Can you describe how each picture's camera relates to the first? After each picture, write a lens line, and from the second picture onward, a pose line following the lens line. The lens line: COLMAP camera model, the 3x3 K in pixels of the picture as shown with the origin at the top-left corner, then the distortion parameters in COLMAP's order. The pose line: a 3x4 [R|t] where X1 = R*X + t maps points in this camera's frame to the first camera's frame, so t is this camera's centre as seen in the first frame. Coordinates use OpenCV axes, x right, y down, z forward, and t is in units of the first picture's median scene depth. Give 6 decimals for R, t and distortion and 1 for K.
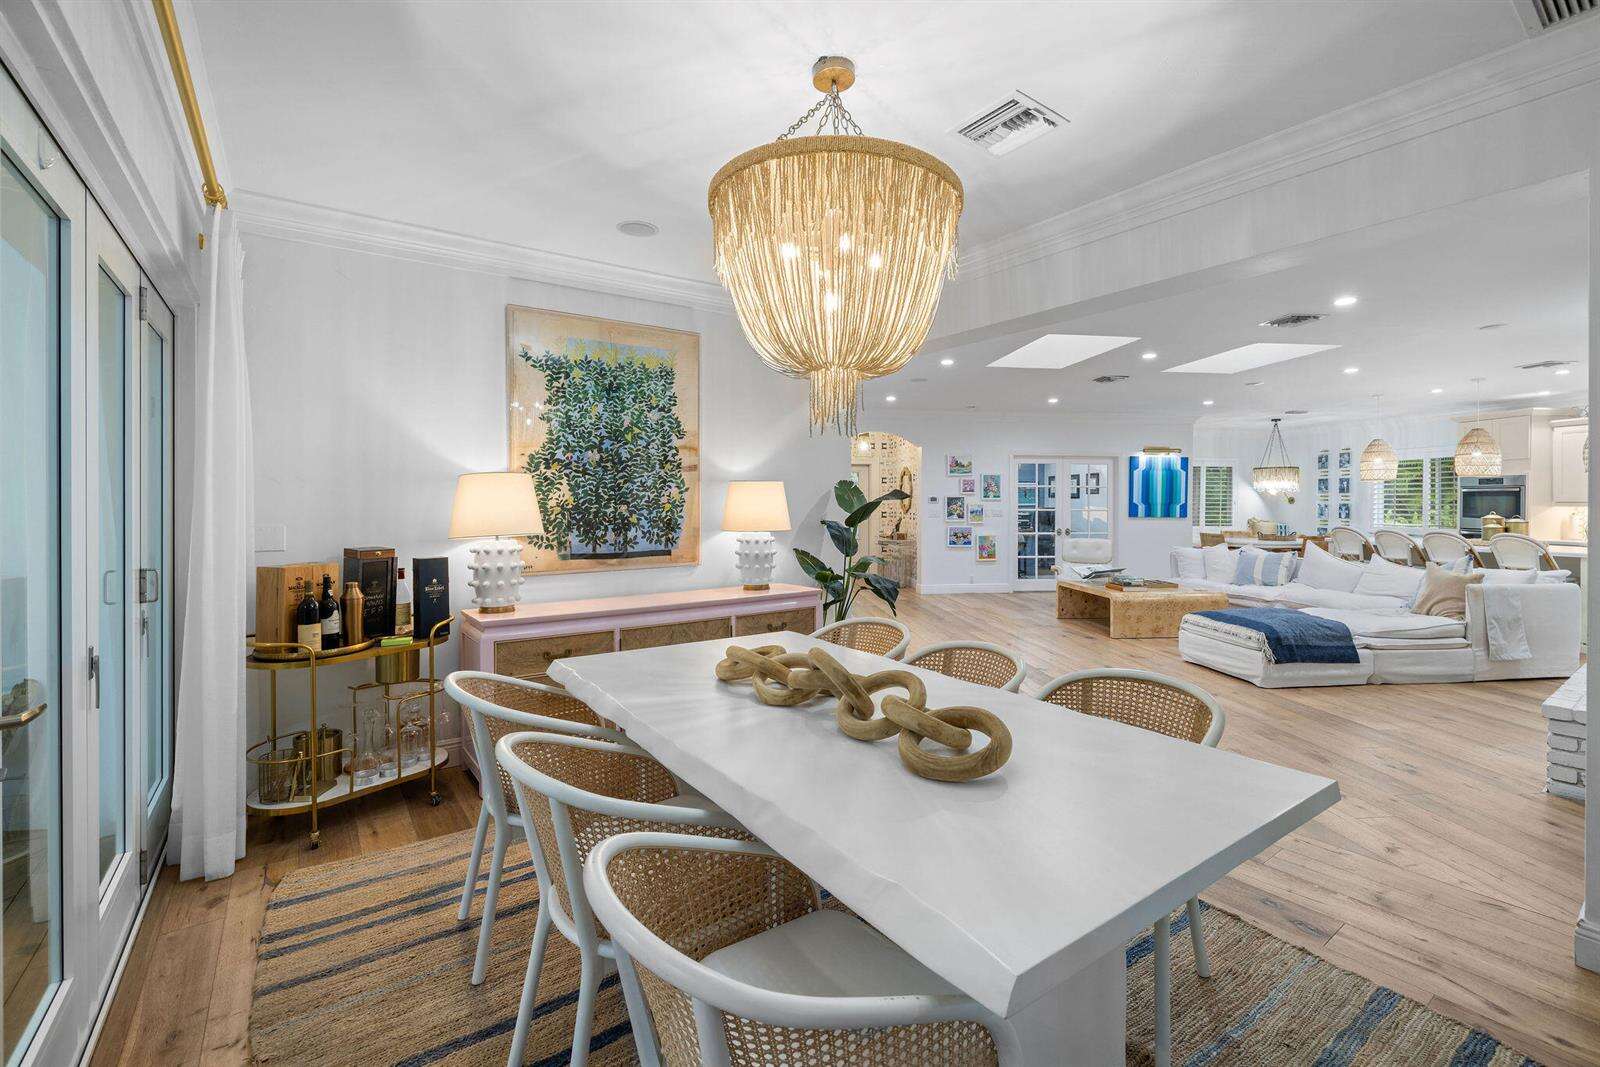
lens RADIAL K [[688.9, 0, 802.8], [0, 688.9, 509.8], [0, 0, 1]] dist [-0.001750, -0.000576]
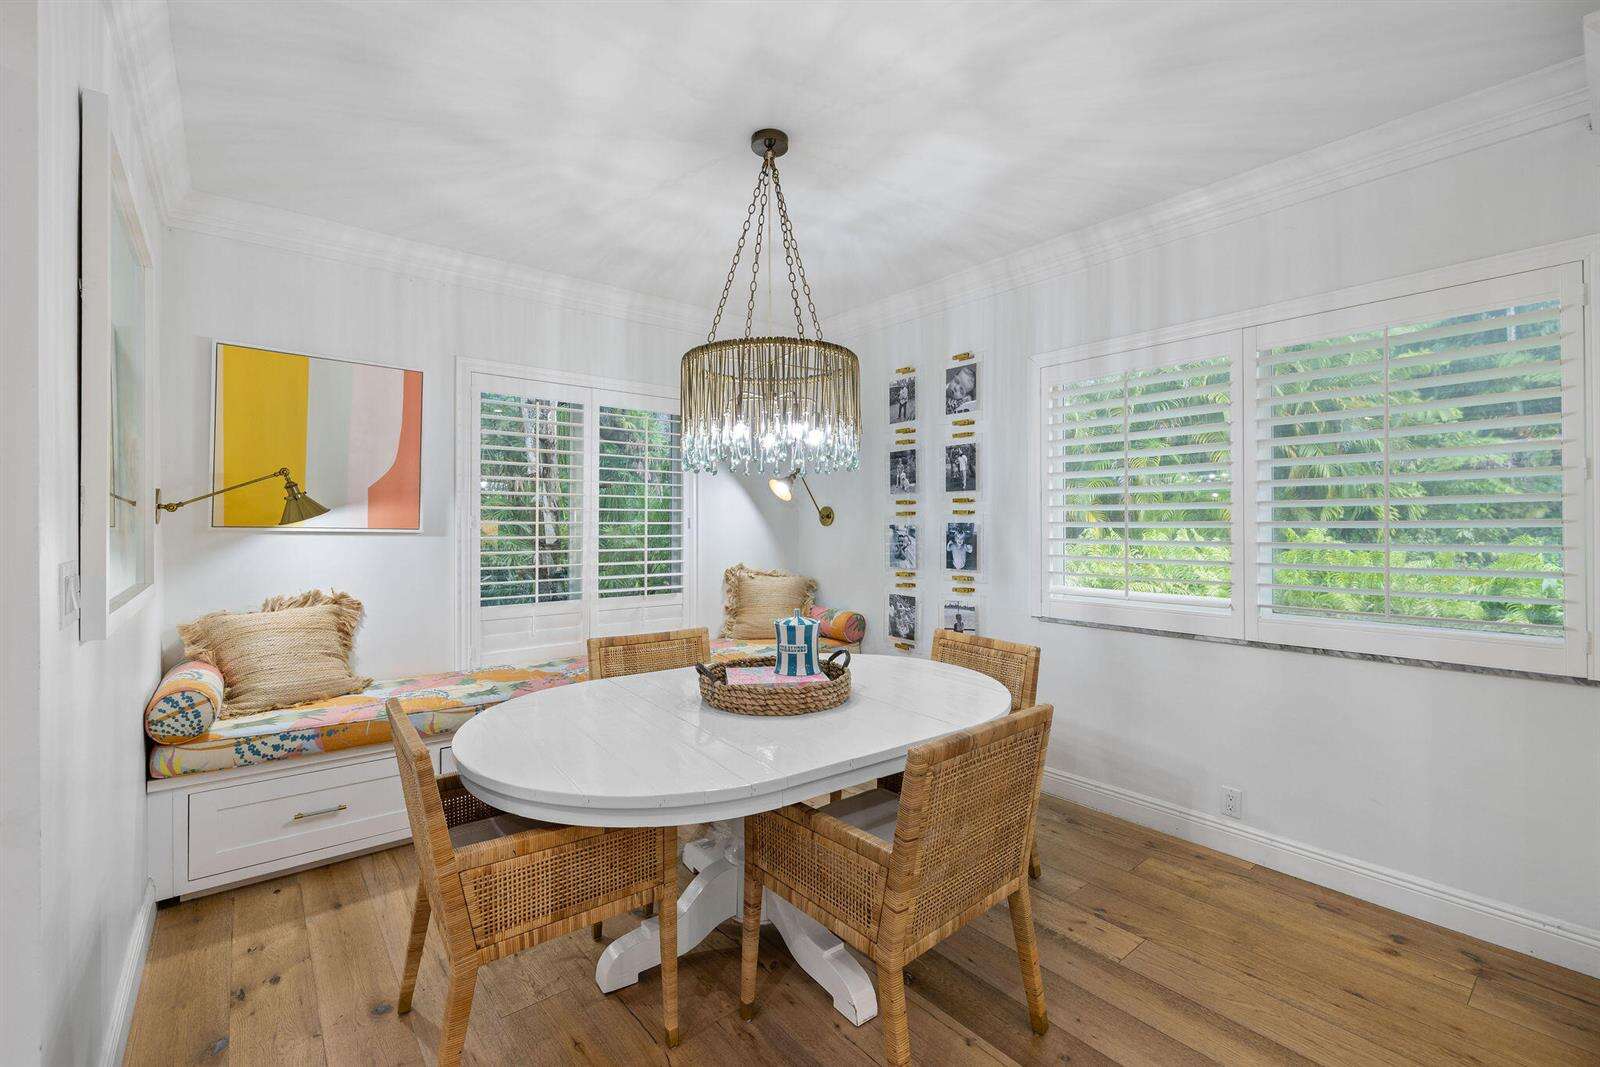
lens RADIAL K [[681.2, 0, 796.5], [0, 681.2, 522.0], [0, 0, 1]] dist [-0.003316, 0.000238]
pose [[0.837004, -0.002933, 0.547189, 0.627391], [0.011473, 0.999860, -0.012190, -0.007646], [-0.547077, 0.016481, 0.836920, 0.888743]]
